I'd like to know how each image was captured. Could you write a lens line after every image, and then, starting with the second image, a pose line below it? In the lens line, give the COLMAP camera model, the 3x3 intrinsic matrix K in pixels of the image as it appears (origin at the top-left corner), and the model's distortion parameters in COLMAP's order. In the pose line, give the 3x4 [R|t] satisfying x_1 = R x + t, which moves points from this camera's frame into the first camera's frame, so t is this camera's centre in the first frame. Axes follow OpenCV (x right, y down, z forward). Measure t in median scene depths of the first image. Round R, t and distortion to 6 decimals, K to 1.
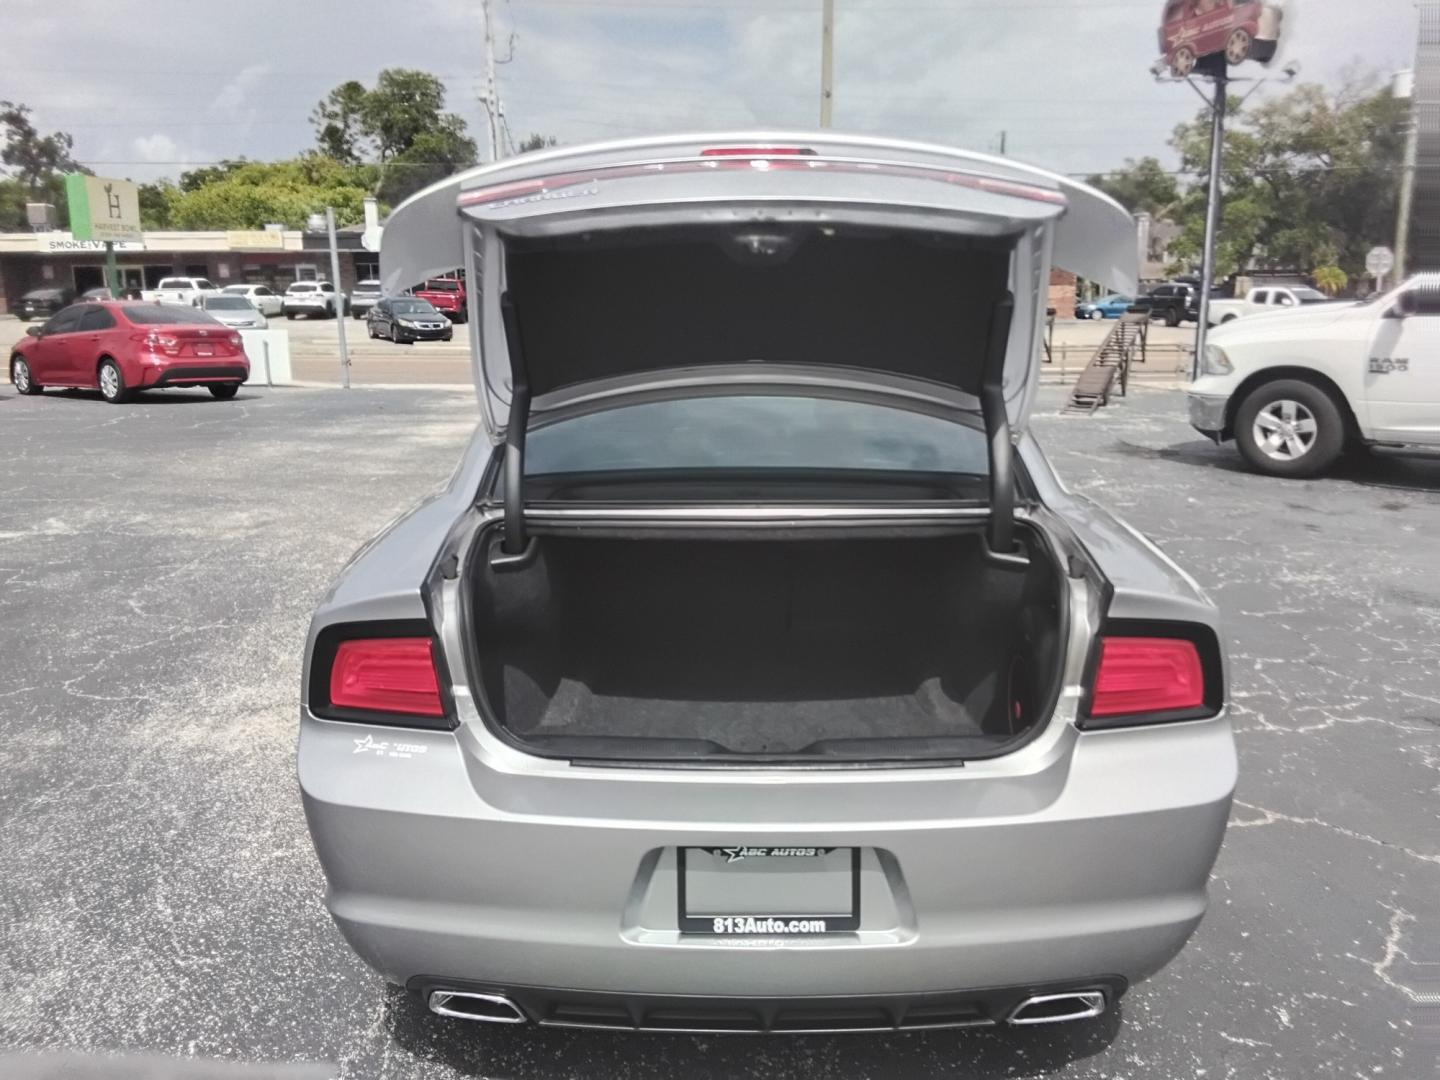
lens RADIAL K [[1101.4, 0, 720.0], [0, 1101.4, 540.0], [0, 0, 1]] dist [0.112954, -0.139867]
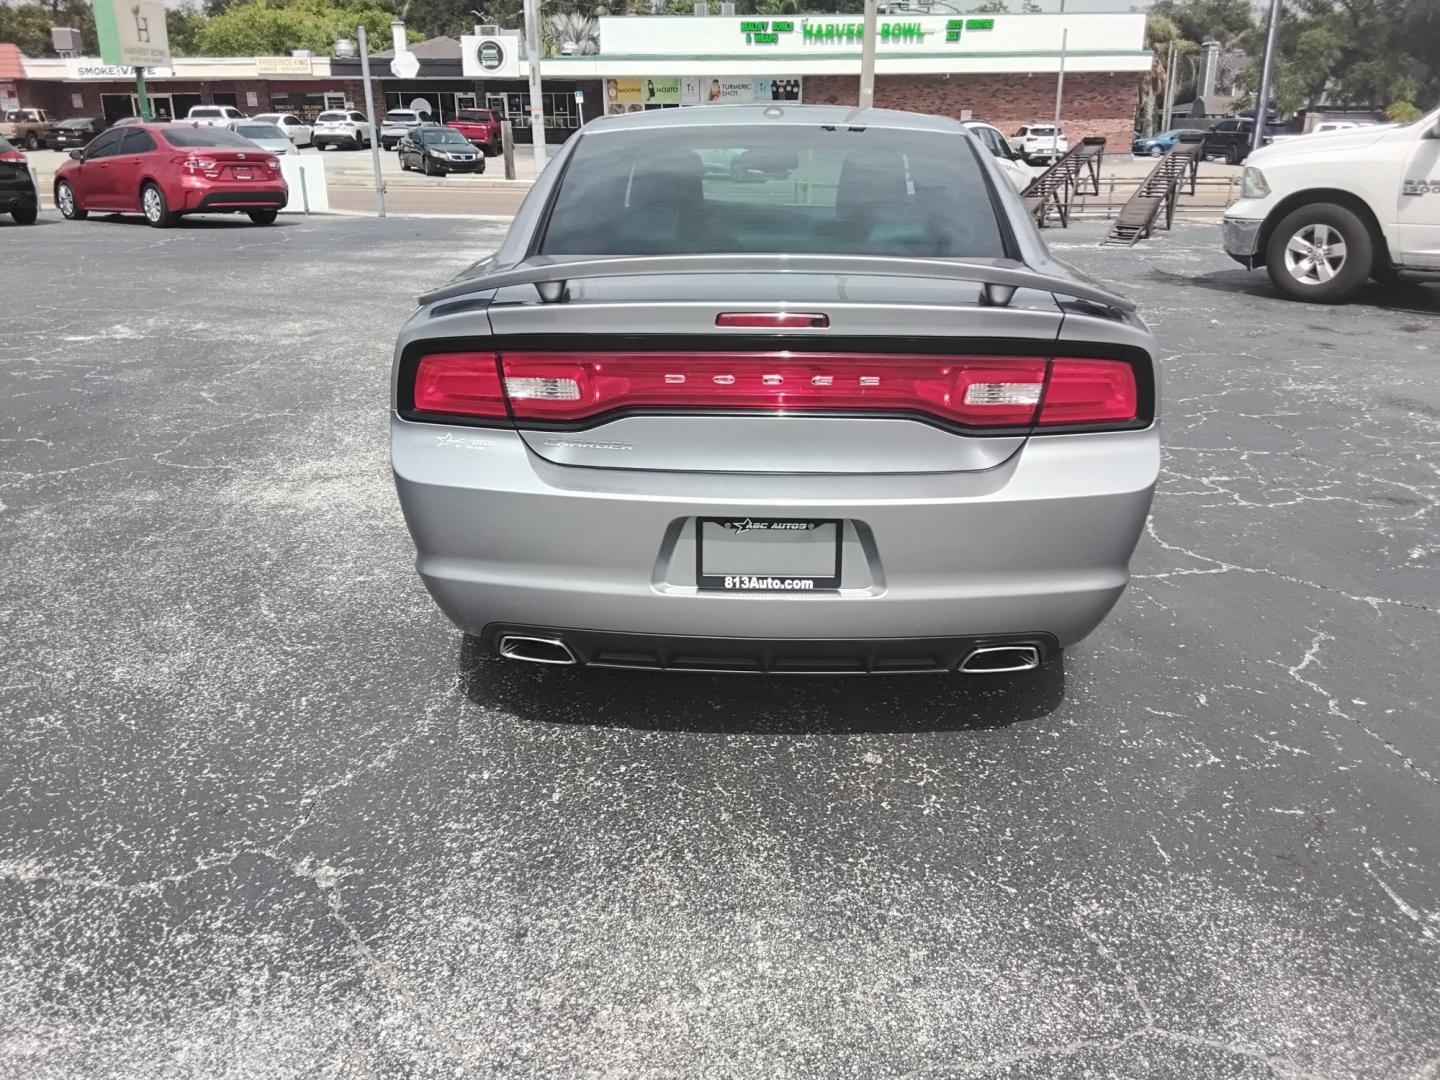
lens RADIAL K [[1114.7, 0, 720.6], [0, 1114.7, 522.4], [0, 0, 1]] dist [0.105254, -0.135308]
pose [[0.999377, 0.018249, -0.030203, 0.006872], [-0.014615, 0.993091, 0.116435, 0.033459], [0.032119, -0.115921, 0.992739, -0.061743]]
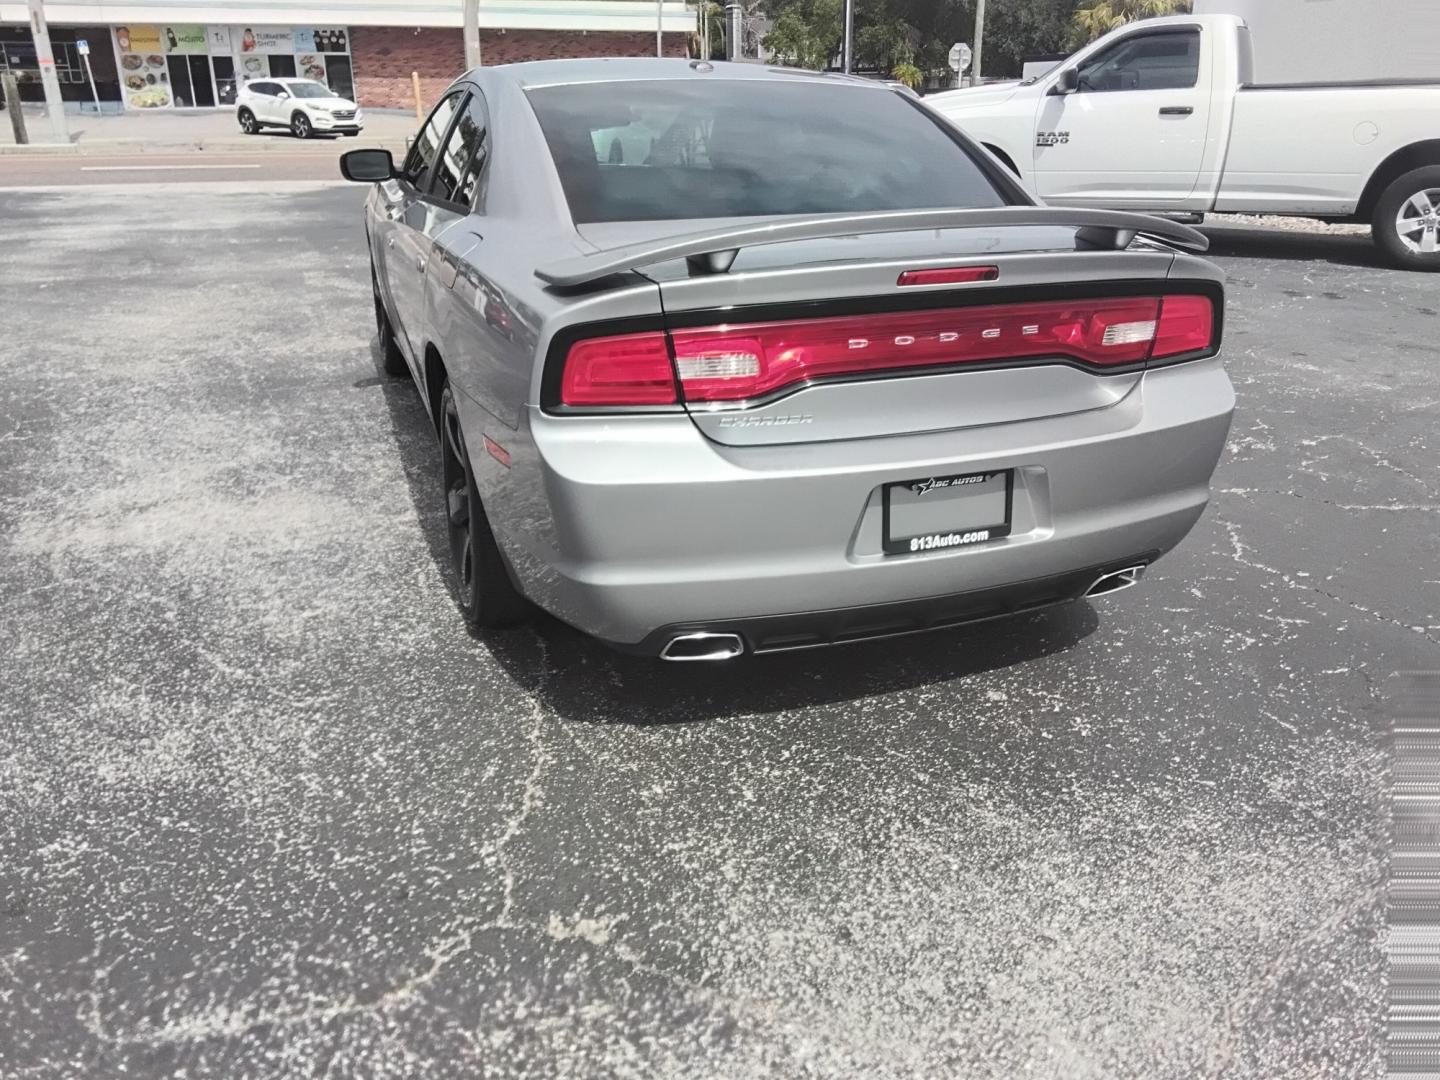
lens RADIAL K [[1128.6, 0, 720.7], [0, 1128.6, 519.4], [0, 0, 1]] dist [0.106185, -0.148859]
pose [[0.940404, -0.114890, 0.320062, -0.154286], [0.068366, 0.985857, 0.153012, 0.027503], [-0.333115, -0.122012, 0.934959, -0.028709]]
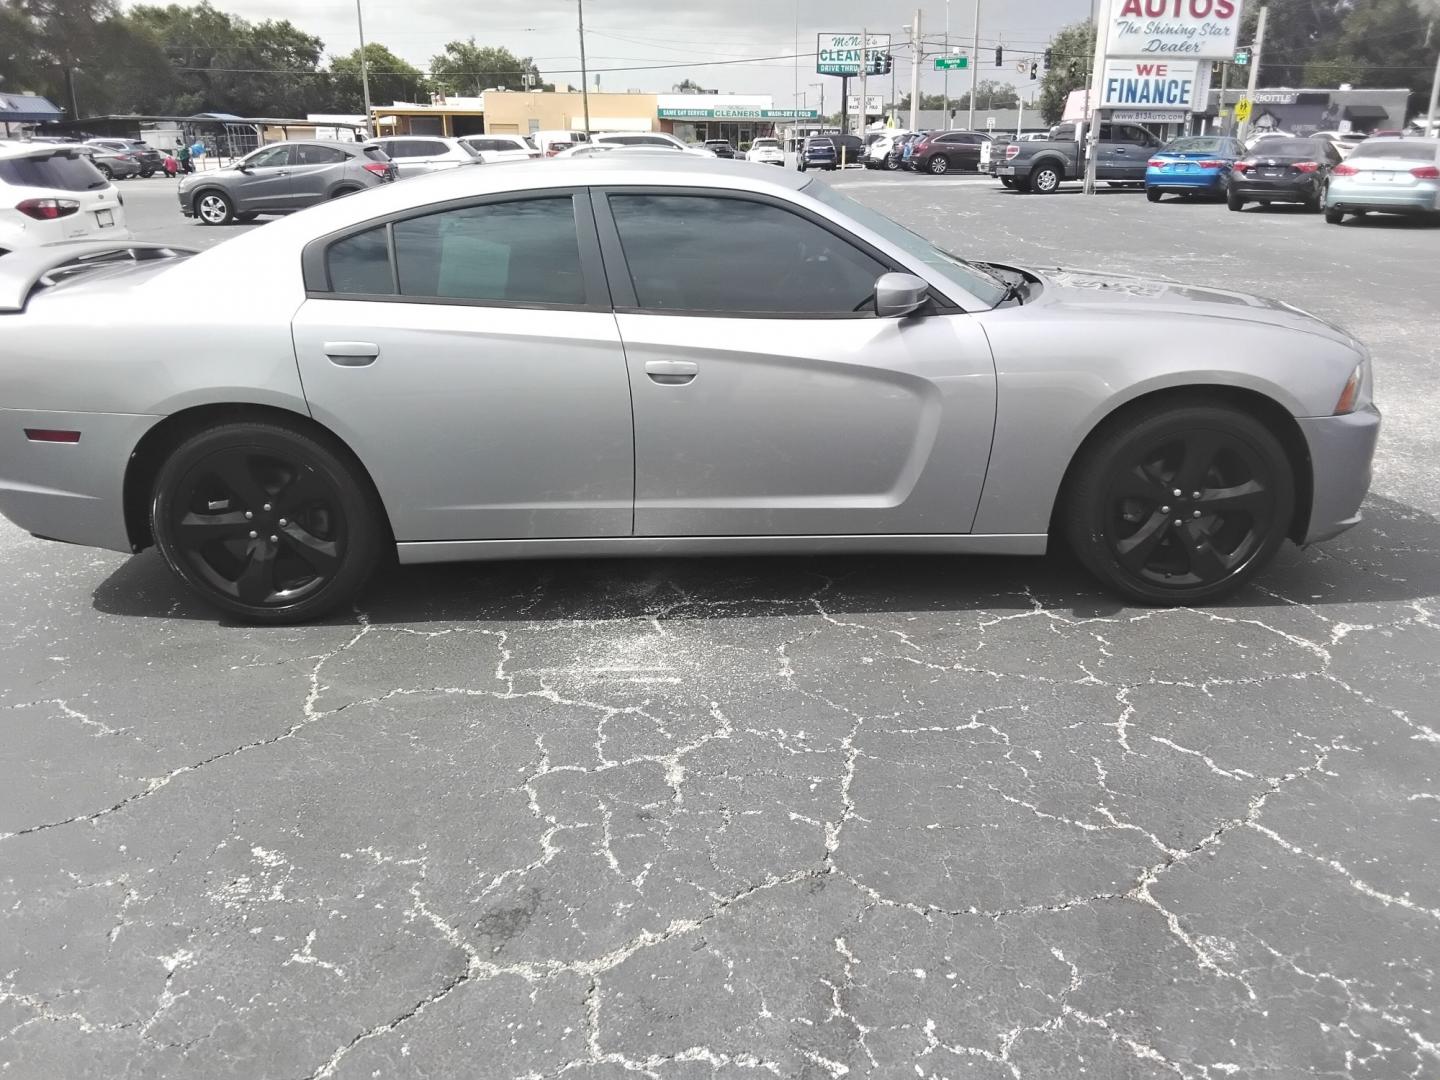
lens RADIAL K [[1031.7, 0, 720.0], [0, 1031.7, 540.0], [0, 0, 1]] dist [0.088078, -0.099595]
pose [[0.052215, 0.361469, -0.930921, 0.586545], [-0.214275, 0.914536, 0.343088, -0.128060], [0.975377, 0.181559, 0.125206, 0.543987]]
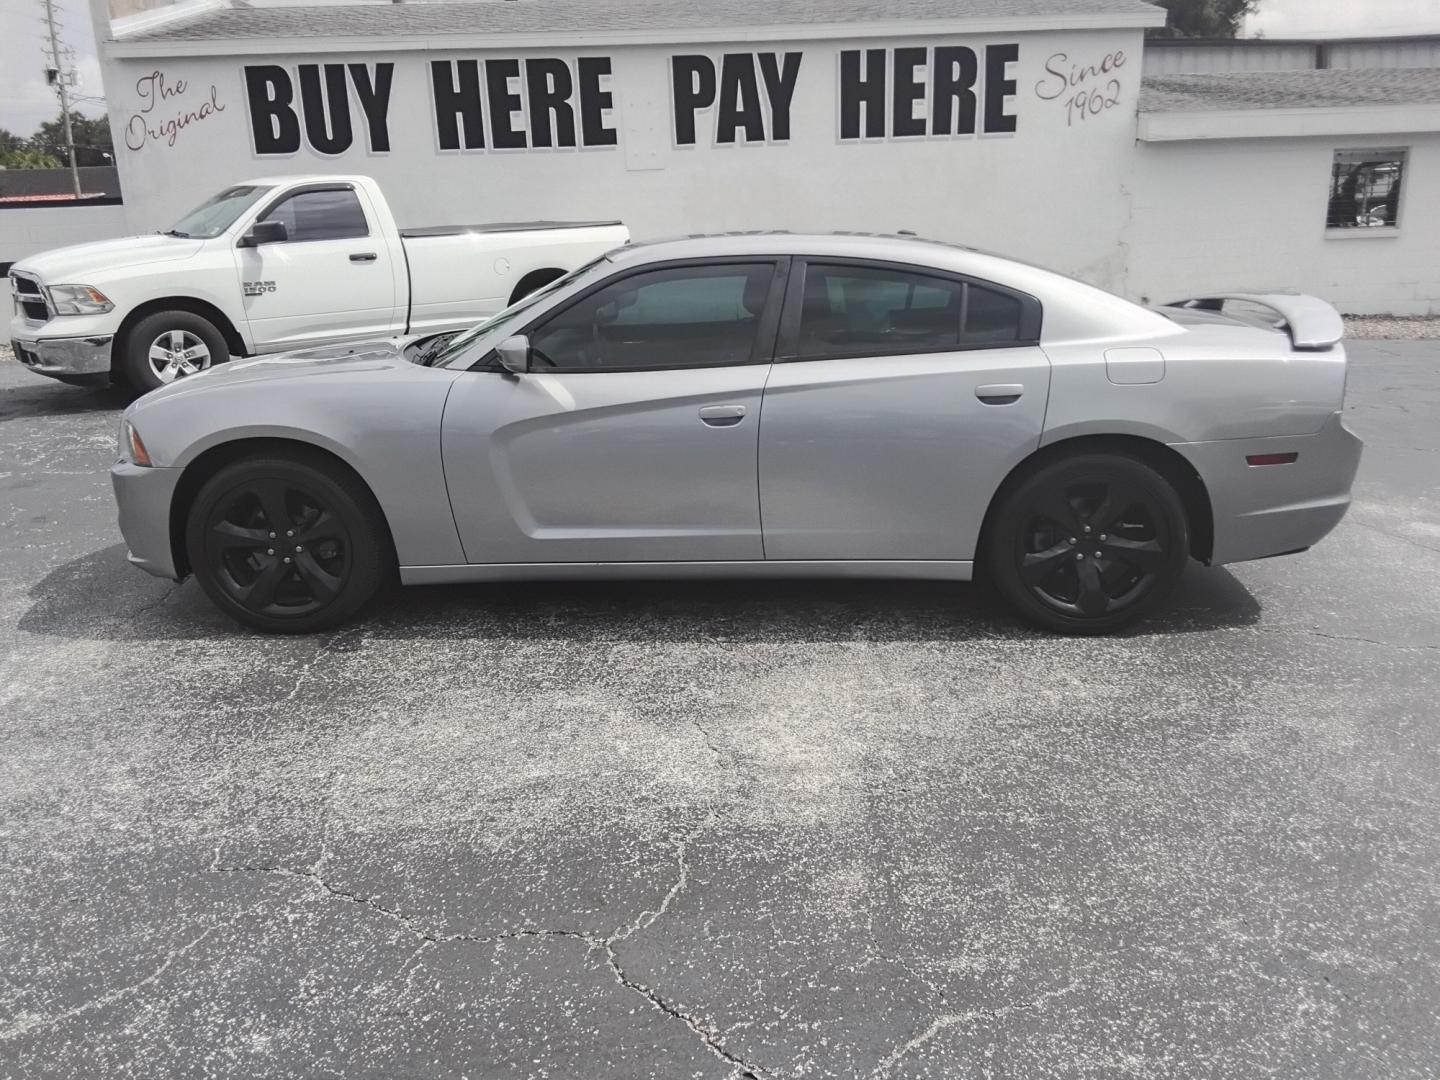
lens RADIAL K [[1128.6, 0, 720.7], [0, 1128.6, 519.4], [0, 0, 1]] dist [0.106185, -0.148859]
pose [[0.029819, -0.258753, 0.965483, -0.647872], [0.238266, 0.939909, 0.244541, -0.113967], [-0.970742, 0.222749, 0.089680, 0.517529]]
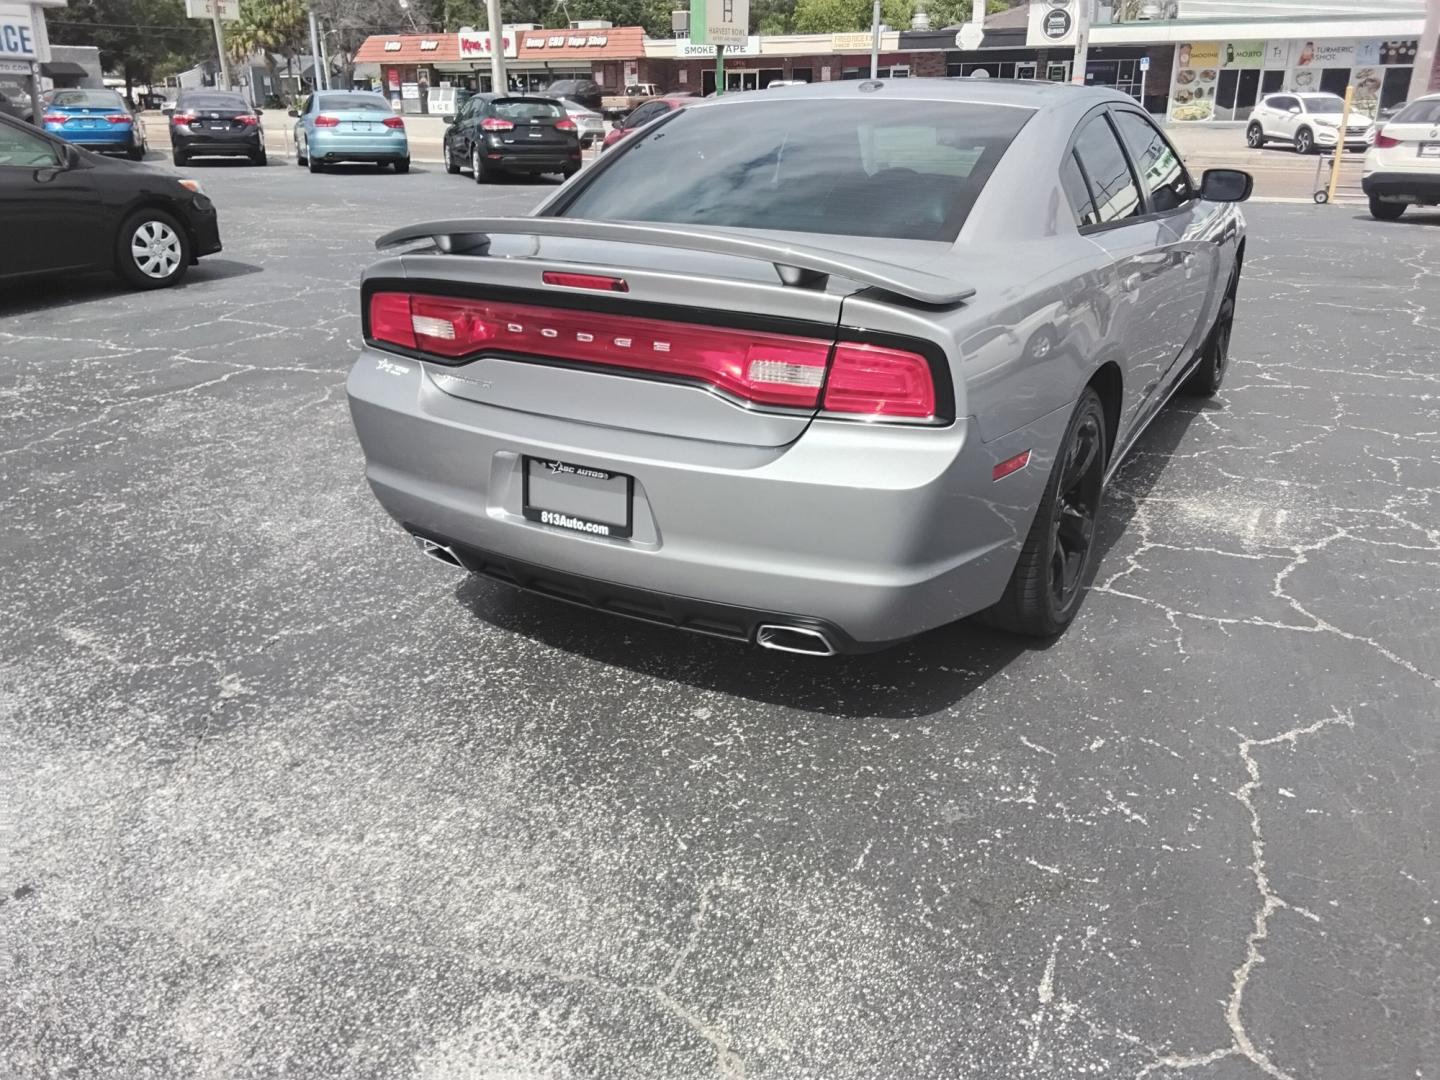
lens RADIAL K [[1113.6, 0, 728.6], [0, 1113.6, 517.9], [0, 0, 1]] dist [0.090251, -0.121320]
pose [[0.875526, 0.176017, -0.449968, 0.209340], [-0.112092, 0.979870, 0.165199, 0.022980], [0.469988, -0.094198, 0.877632, -0.029728]]
